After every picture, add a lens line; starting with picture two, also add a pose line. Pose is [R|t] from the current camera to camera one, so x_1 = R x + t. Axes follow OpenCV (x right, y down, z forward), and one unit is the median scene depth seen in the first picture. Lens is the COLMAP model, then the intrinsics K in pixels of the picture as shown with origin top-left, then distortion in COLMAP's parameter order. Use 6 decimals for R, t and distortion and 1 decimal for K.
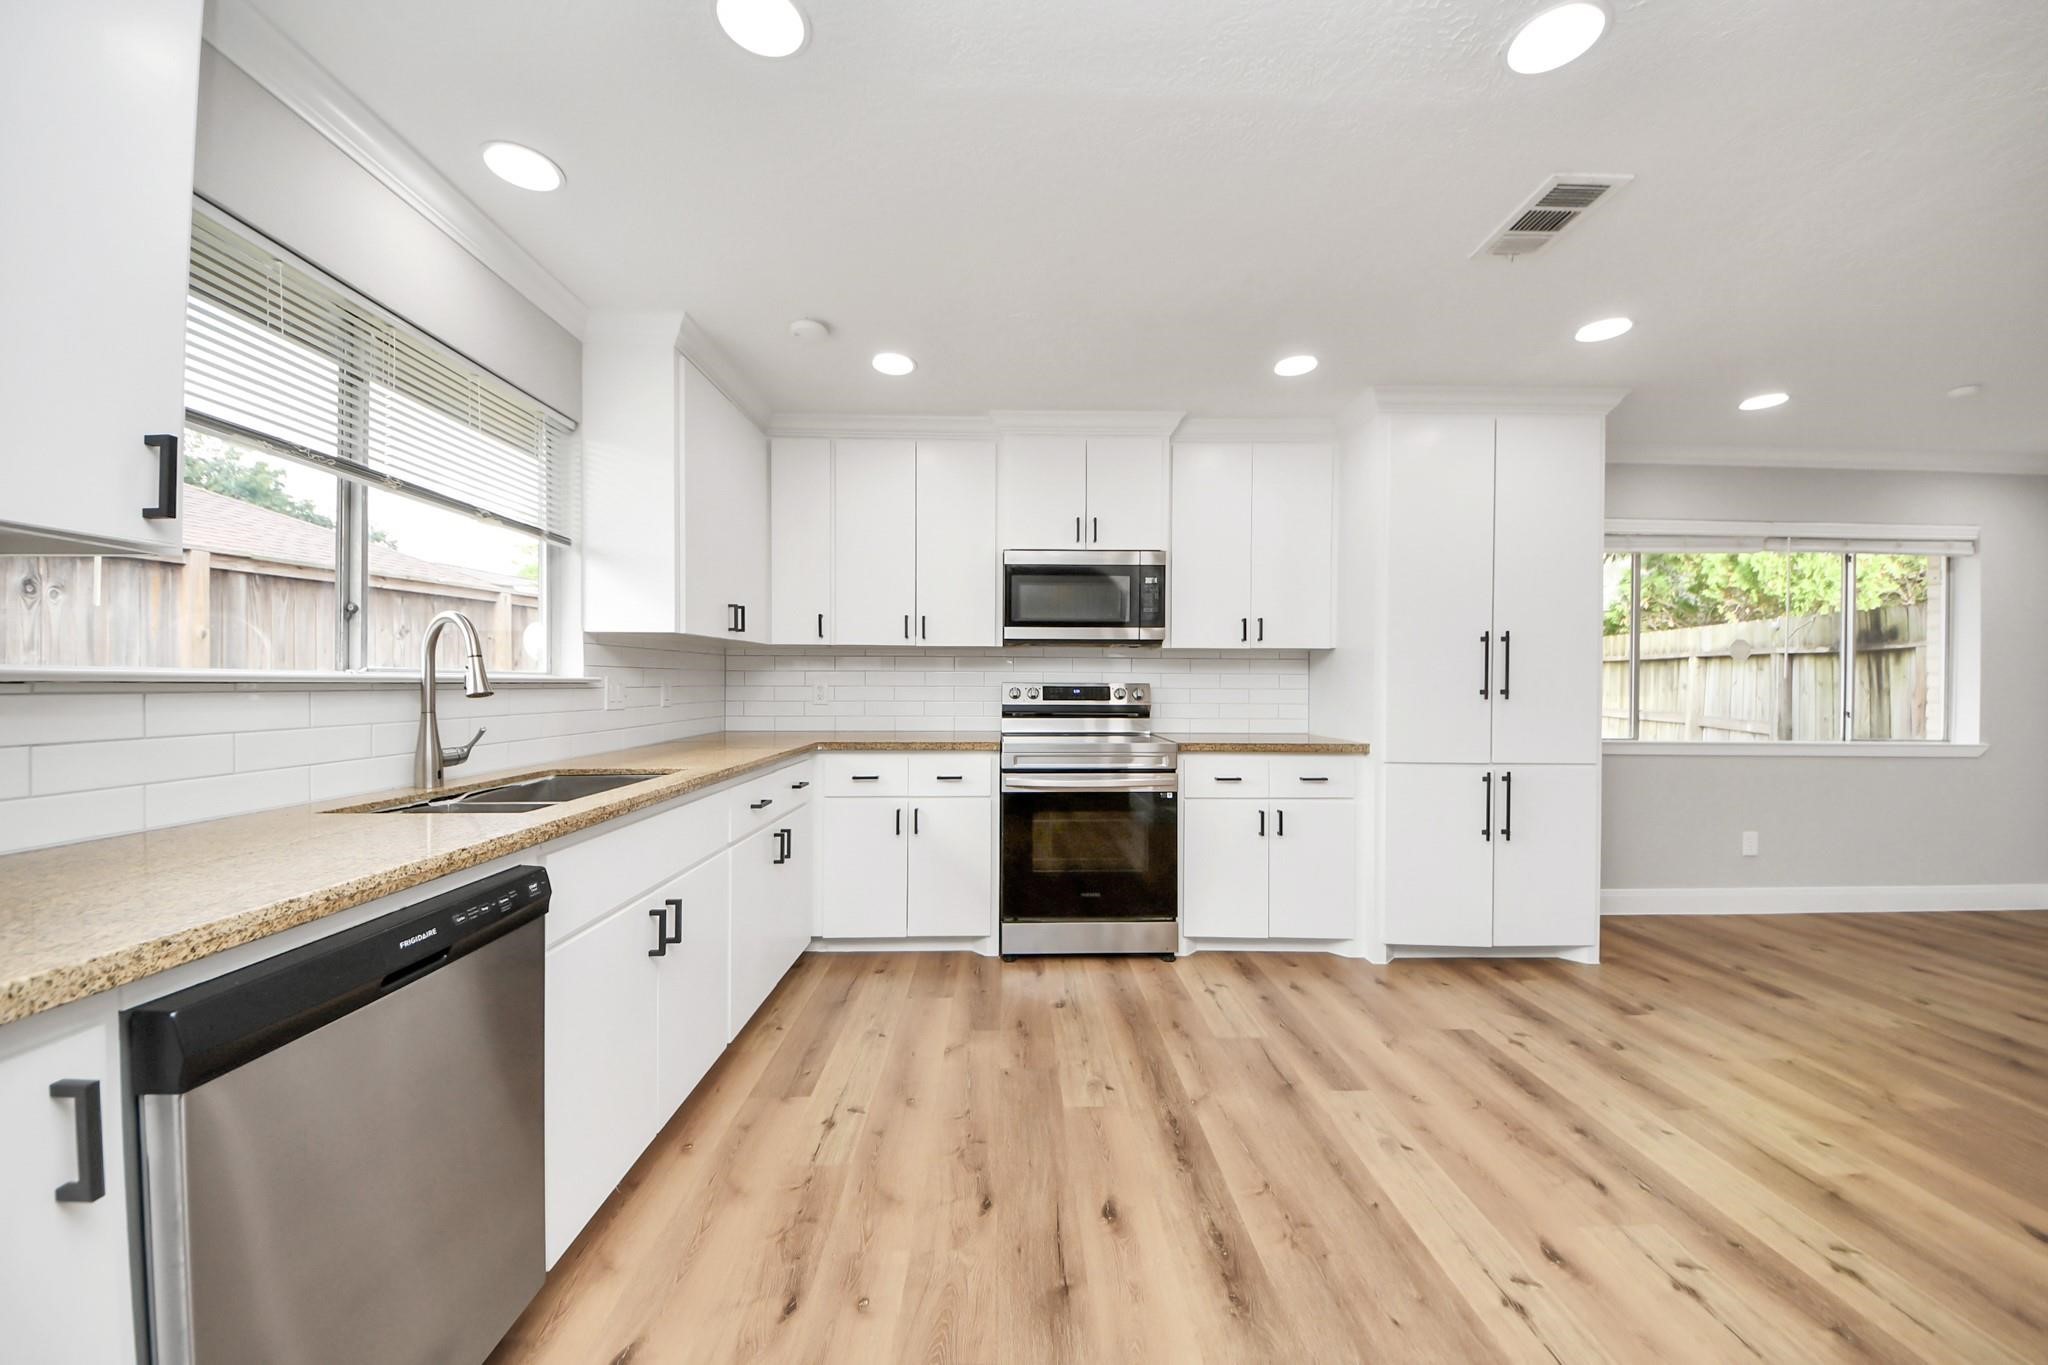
lens RADIAL K [[670.4, 0, 1035.7], [0, 670.4, 692.0], [0, 0, 1]] dist [0.021466, -0.013161]
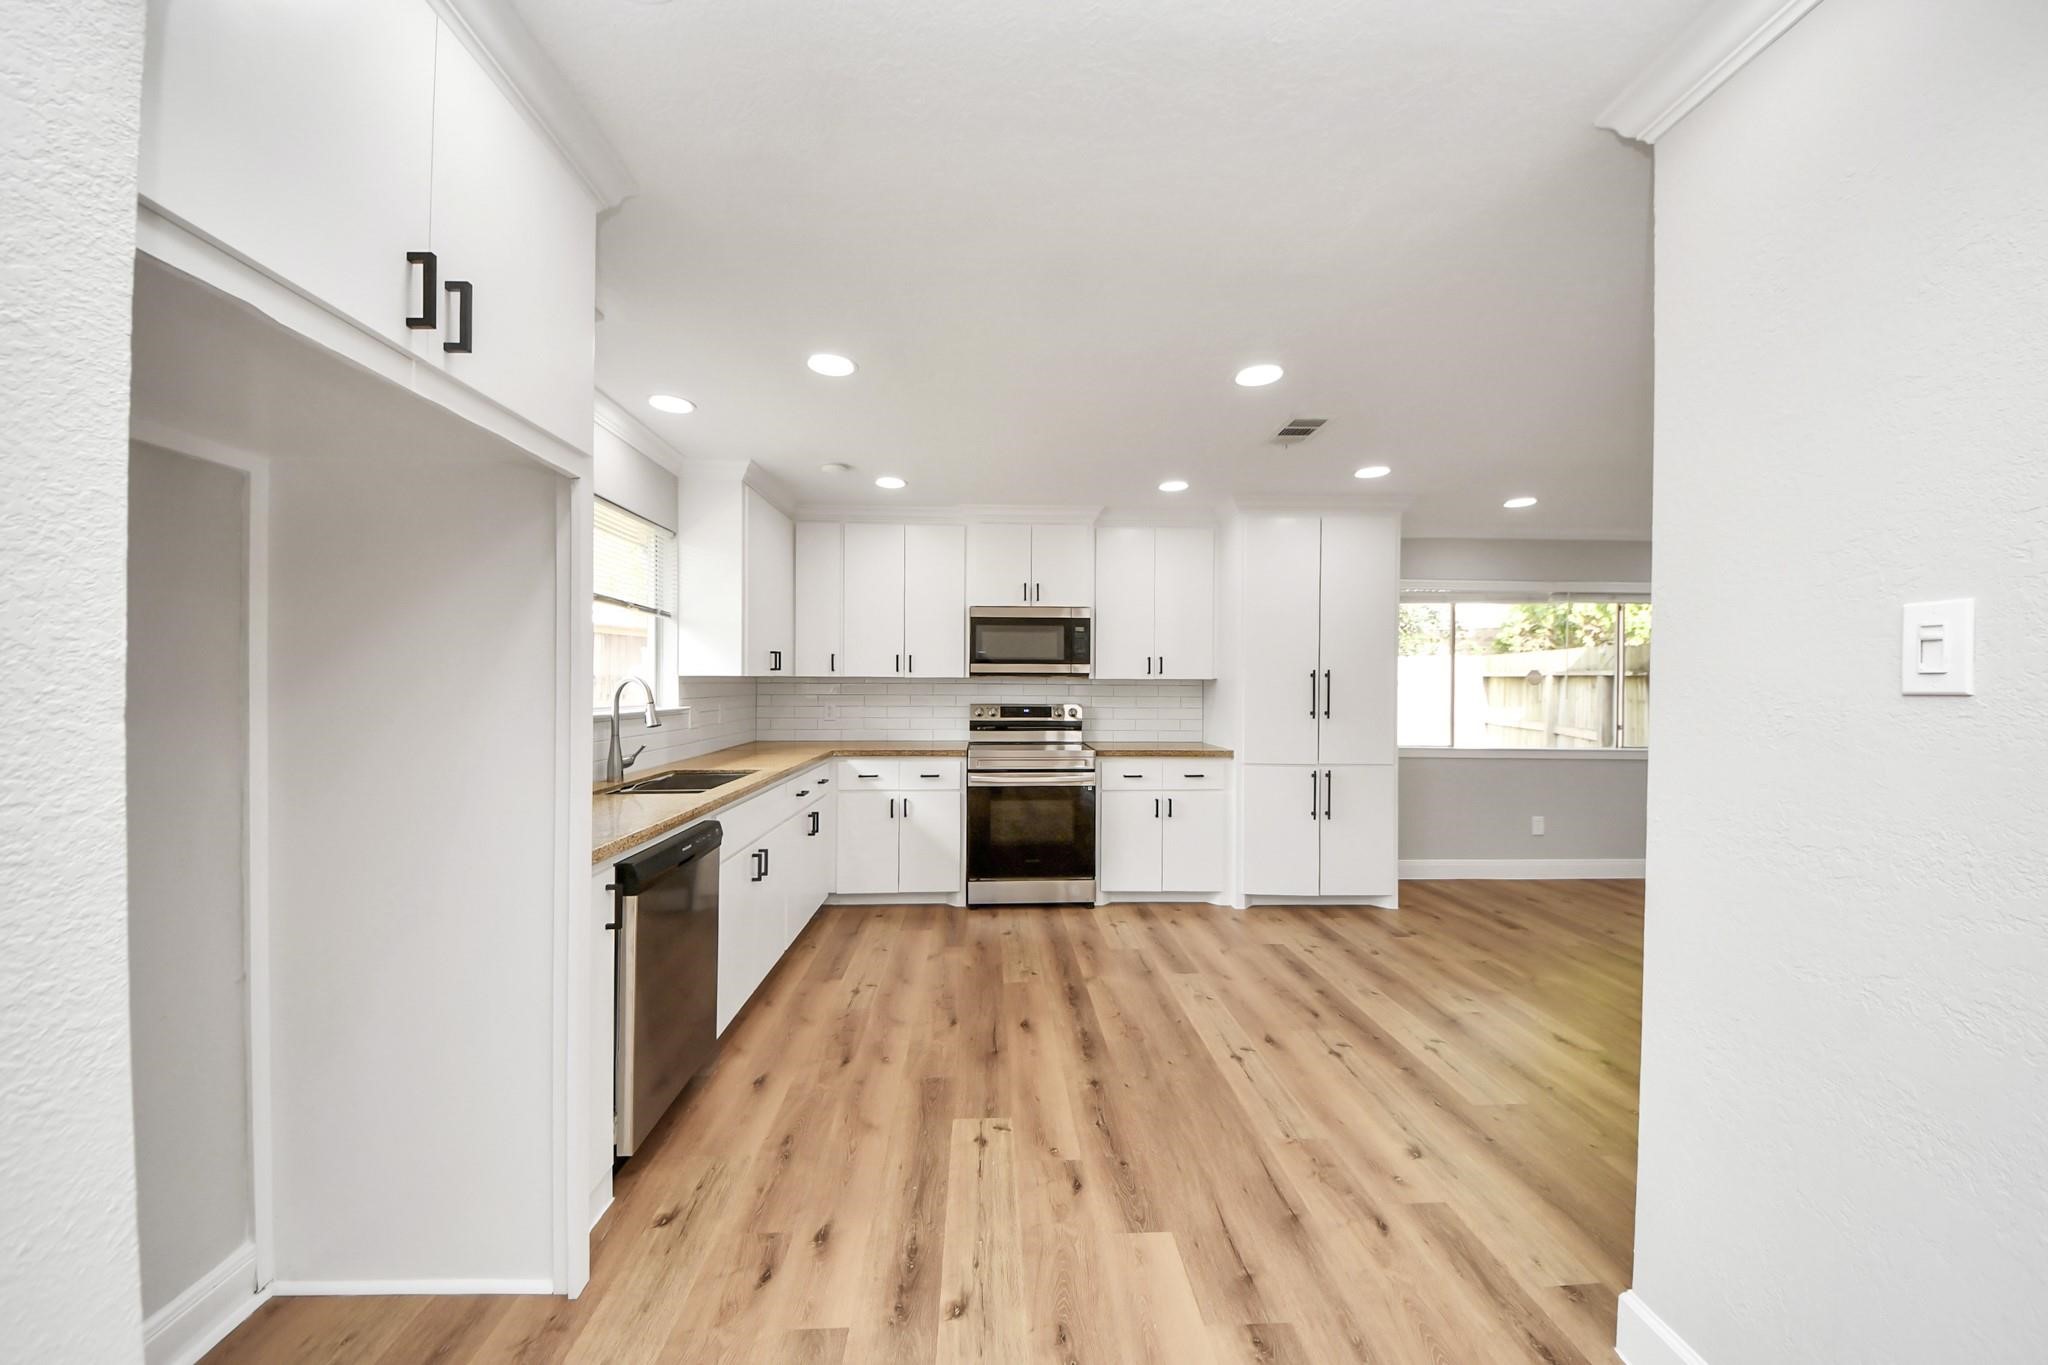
lens RADIAL K [[705.8, 0, 1014.1], [0, 705.8, 685.3], [0, 0, 1]] dist [0.030723, -0.024995]
pose [[0.999990, -0.002639, -0.003668, 0.054795], [0.002611, 0.999967, -0.007694, -0.050826], [0.003688, 0.007684, 0.999964, -0.492848]]
